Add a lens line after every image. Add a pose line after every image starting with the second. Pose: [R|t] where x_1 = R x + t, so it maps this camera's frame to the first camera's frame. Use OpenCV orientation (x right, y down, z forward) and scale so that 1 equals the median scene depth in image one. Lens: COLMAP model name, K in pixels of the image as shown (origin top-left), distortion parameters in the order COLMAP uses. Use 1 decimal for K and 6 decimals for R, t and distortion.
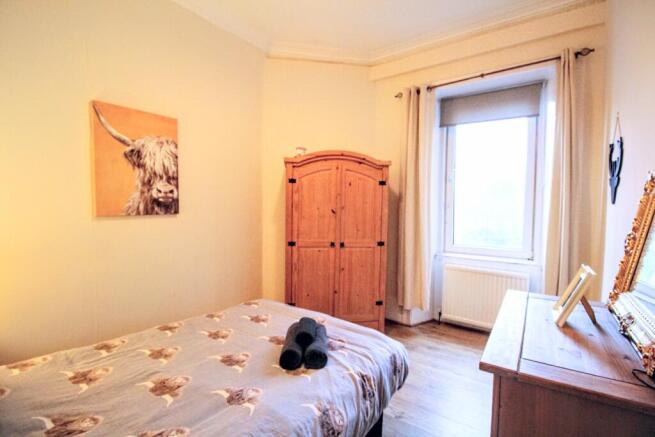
lens RADIAL K [[310.2, 0, 327.5], [0, 310.2, 218.5], [0, 0, 1]] dist [-0.000711, -0.000388]
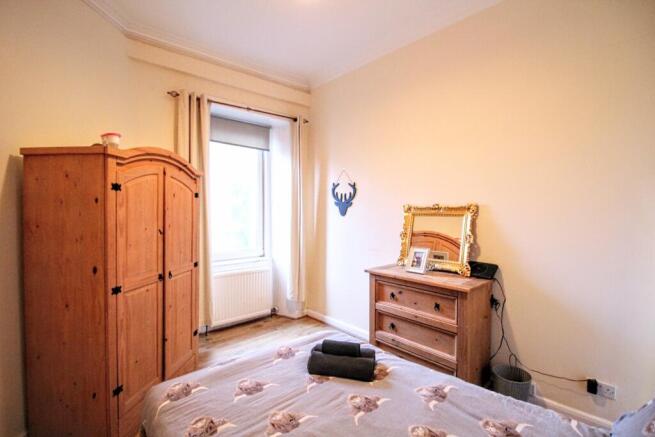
lens RADIAL K [[305.3, 0, 327.5], [0, 305.3, 218.5], [0, 0, 1]] dist [-0.014321, 0.000011]
pose [[0.215061, -0.037150, 0.975894, -0.600374], [0.046421, 0.998536, 0.027782, -0.056031], [-0.975497, 0.039327, 0.216470, 0.463296]]
